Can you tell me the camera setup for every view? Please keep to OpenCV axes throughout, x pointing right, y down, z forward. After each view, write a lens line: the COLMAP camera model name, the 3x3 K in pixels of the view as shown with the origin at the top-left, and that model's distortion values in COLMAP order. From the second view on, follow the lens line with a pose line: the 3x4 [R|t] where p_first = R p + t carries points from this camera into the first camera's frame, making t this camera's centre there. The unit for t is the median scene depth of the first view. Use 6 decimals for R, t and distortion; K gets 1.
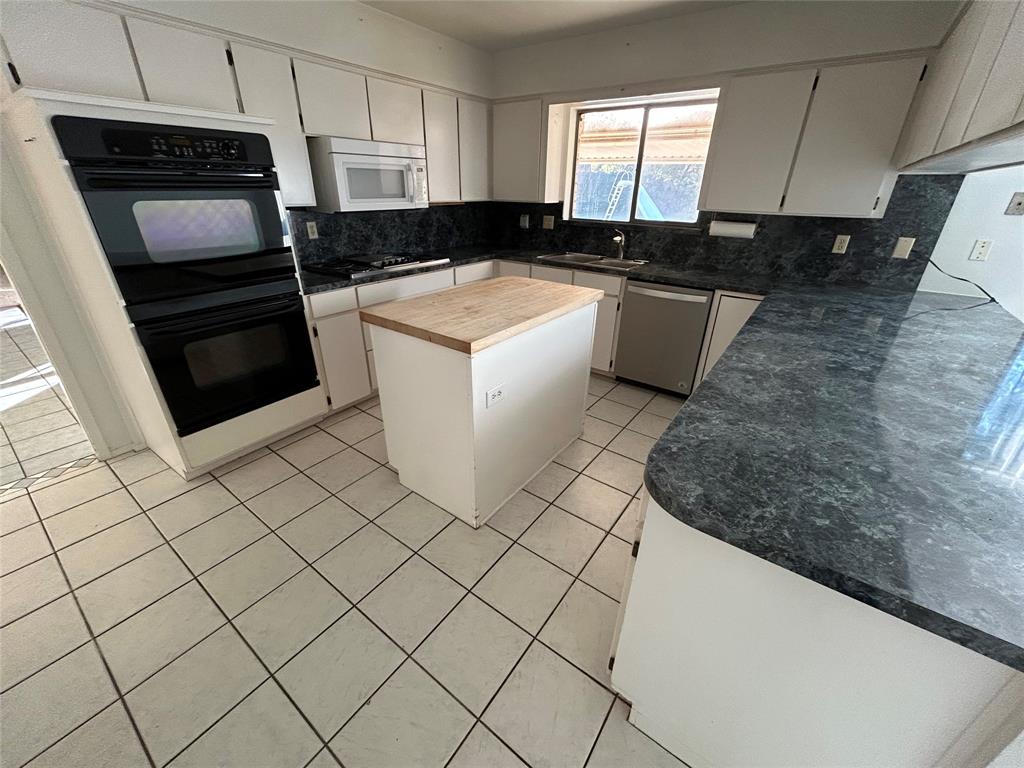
lens RADIAL K [[411.1, 0, 512.0], [0, 411.1, 384.0], [0, 0, 1]] dist [-0.000515, 0.000053]
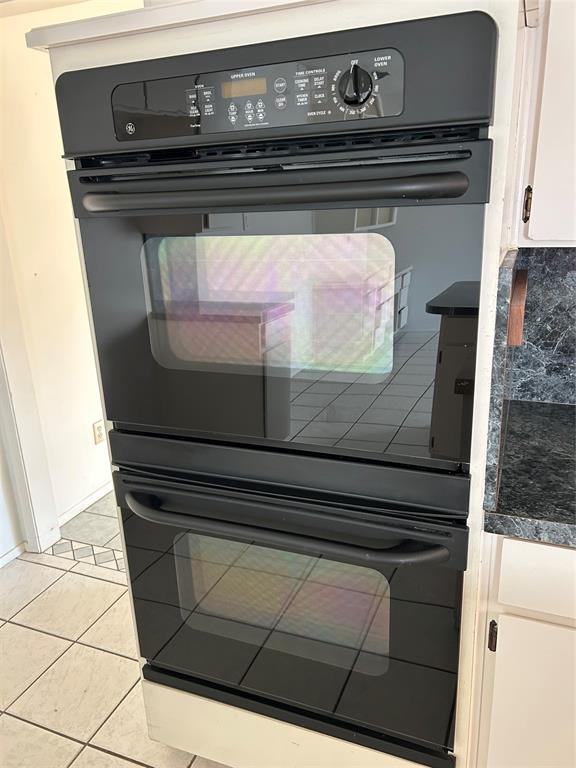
lens RADIAL K [[597.5, 0, 288.0], [0, 597.5, 384.0], [0, 0, 1]] dist [0.010908, 0.004725]
pose [[0.237913, 0.283729, -0.928921, -0.161476], [-0.377146, 0.908326, 0.180845, -0.338863], [0.895075, 0.307313, 0.323110, 0.695524]]
